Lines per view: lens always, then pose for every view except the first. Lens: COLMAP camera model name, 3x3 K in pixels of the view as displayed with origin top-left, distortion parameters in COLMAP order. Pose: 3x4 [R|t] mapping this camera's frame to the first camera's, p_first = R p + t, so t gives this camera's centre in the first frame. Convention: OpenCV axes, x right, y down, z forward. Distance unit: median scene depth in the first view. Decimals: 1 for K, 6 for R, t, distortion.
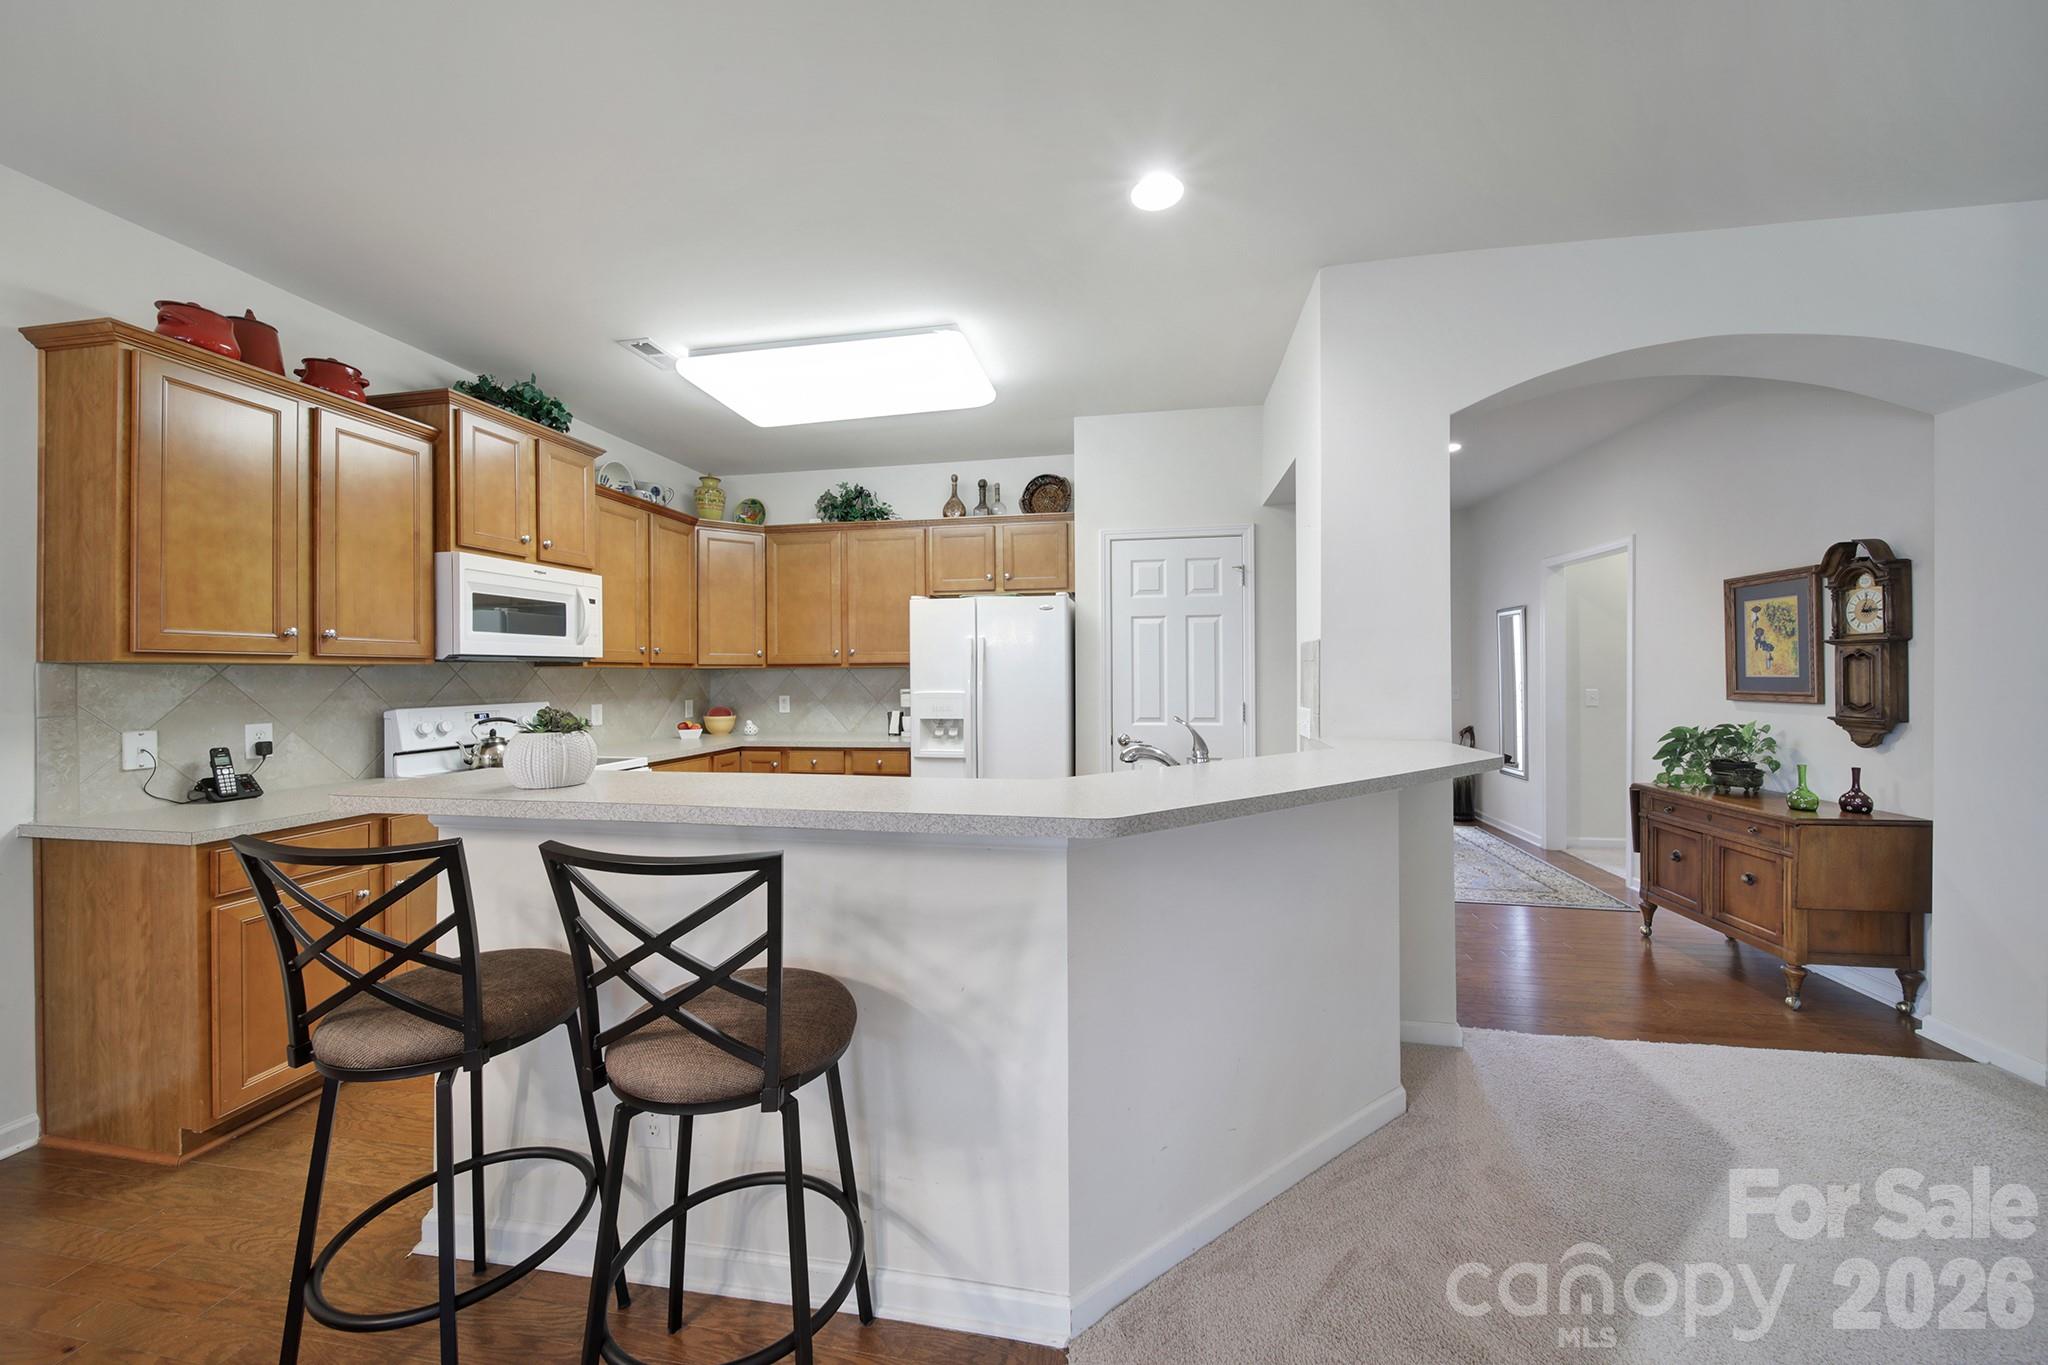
lens RADIAL K [[719.6, 0, 1024.1], [0, 719.6, 668.1], [0, 0, 1]] dist [-0.002072, -0.001063]
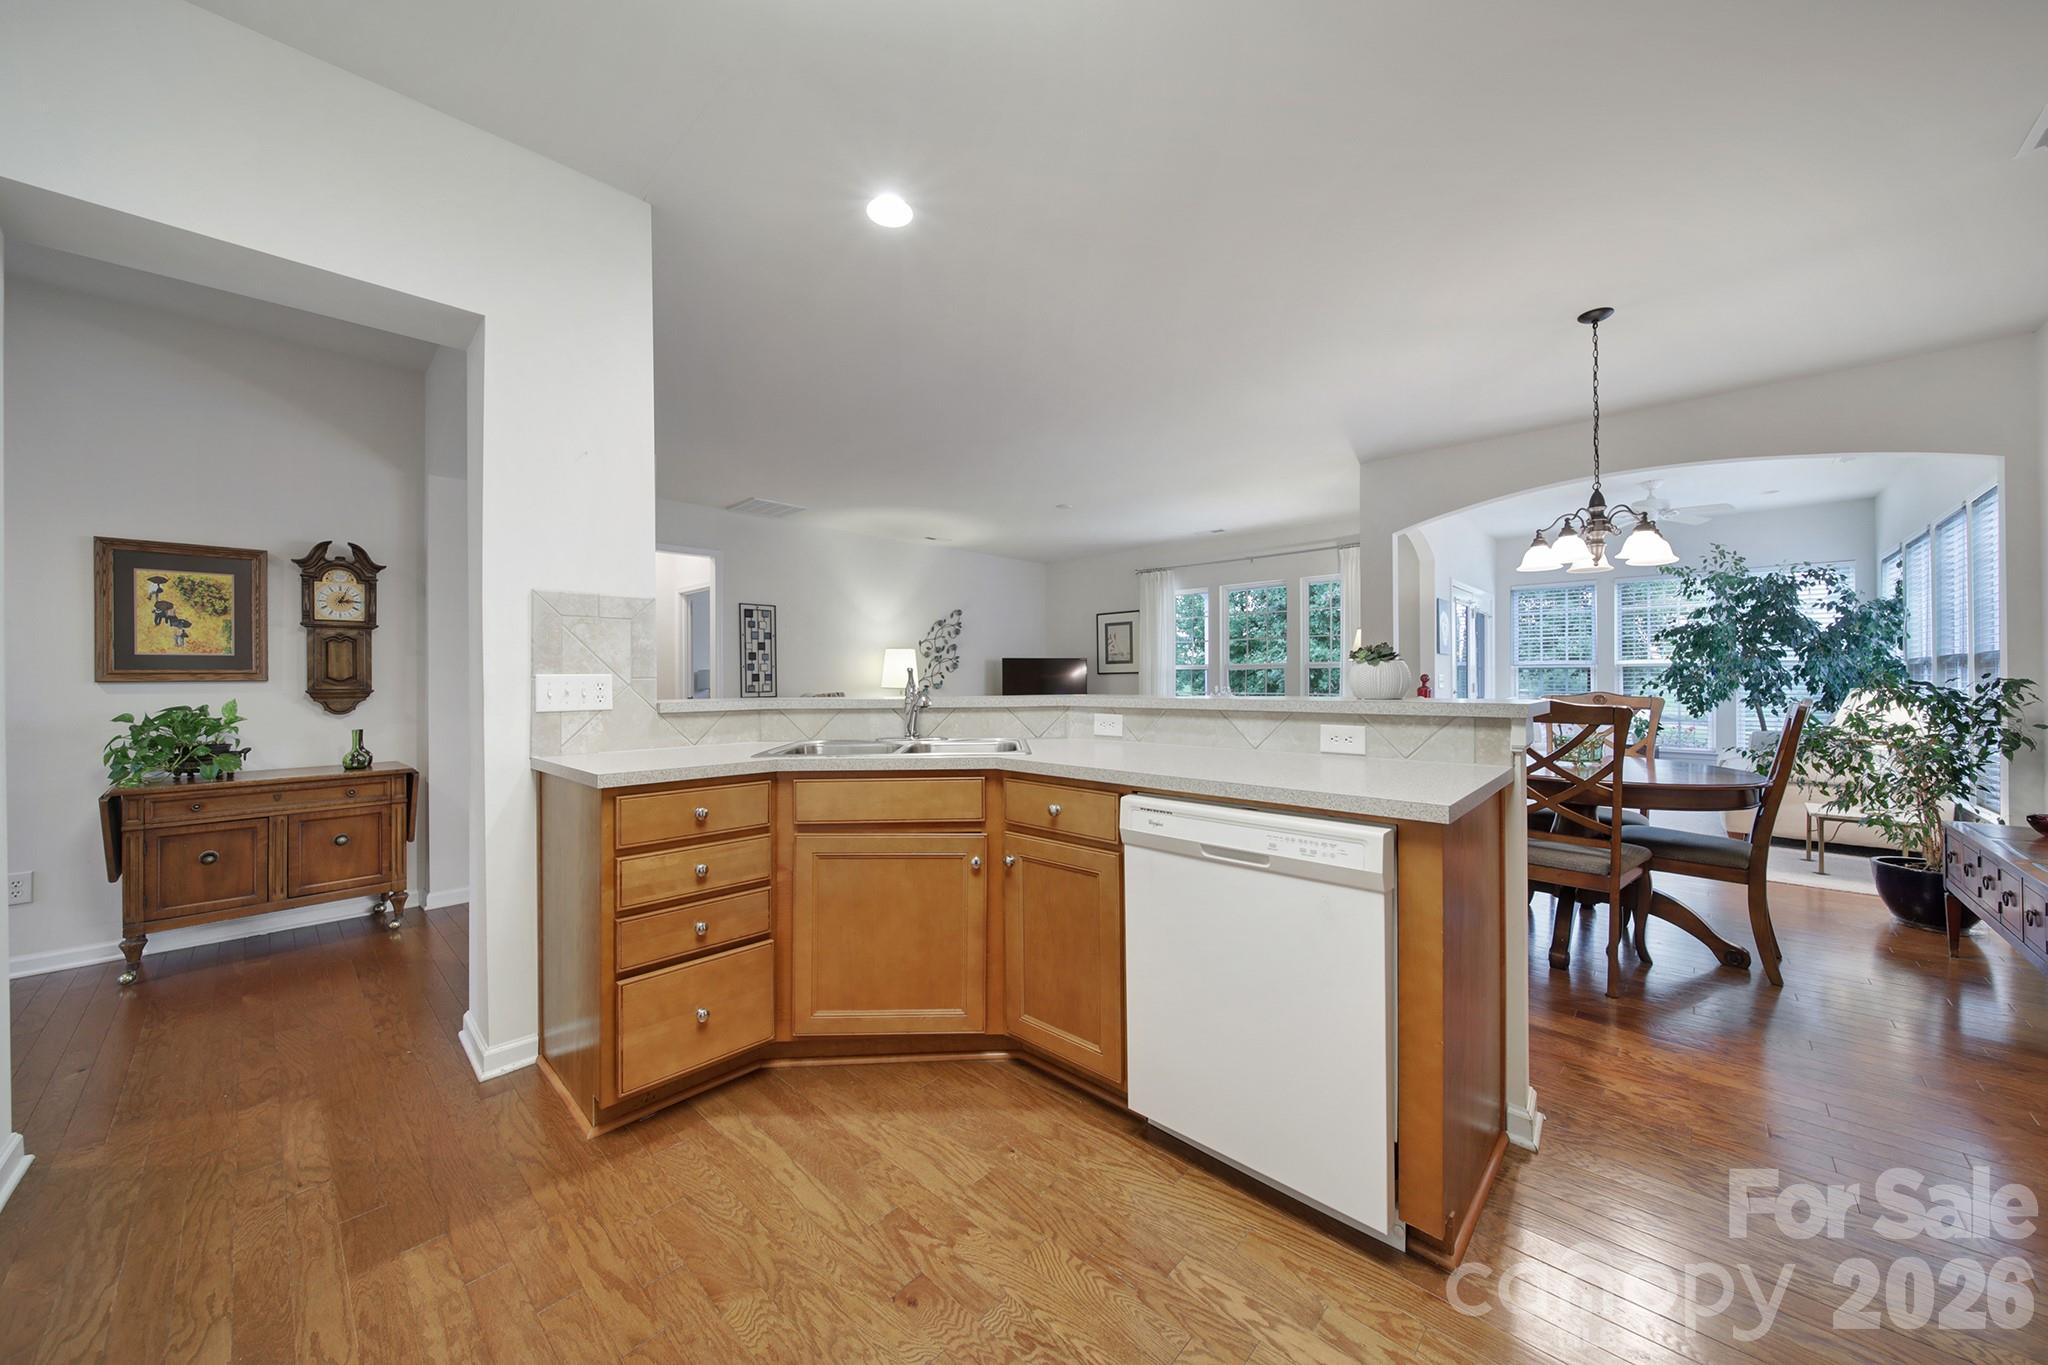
lens RADIAL K [[719.6, 0, 1025.5], [0, 719.6, 677.4], [0, 0, 1]] dist [-0.002072, -0.001063]
pose [[-0.835972, 0.012467, 0.548630, -0.390403], [0.008673, 0.999917, -0.009506, 0.059844], [-0.548704, -0.003188, -0.836011, 1.176818]]
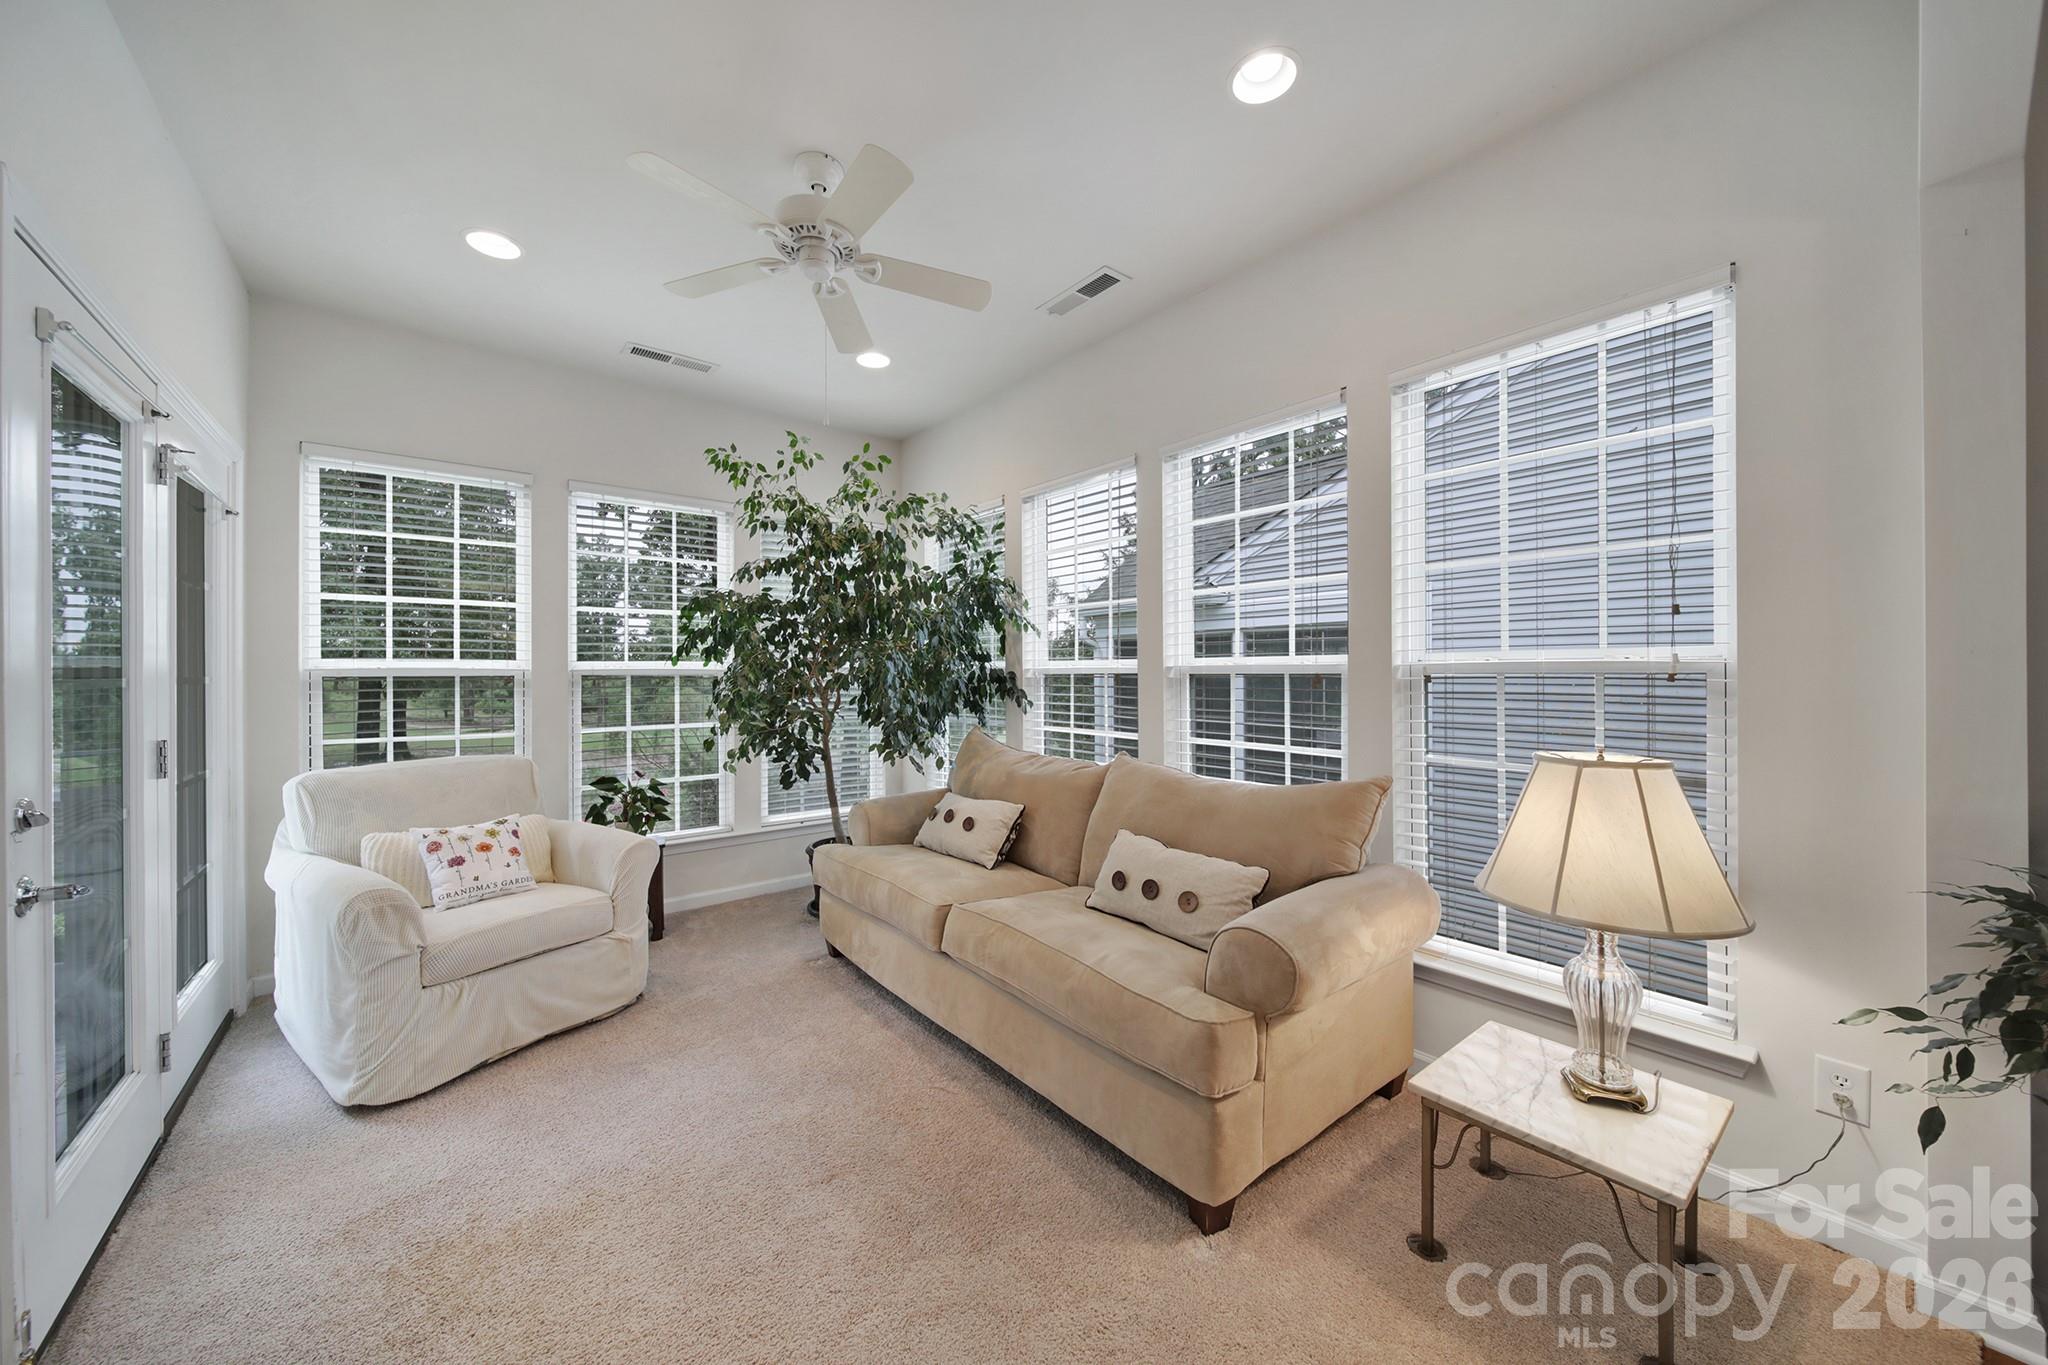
lens RADIAL K [[719.6, 0, 1023.7], [0, 719.6, 677.1], [0, 0, 1]] dist [-0.002072, -0.001063]
pose [[-0.653952, 0.013003, -0.756424, -0.350596], [0.010718, 0.999911, 0.007922, 0.020753], [0.756460, -0.002926, -0.654033, -0.610737]]
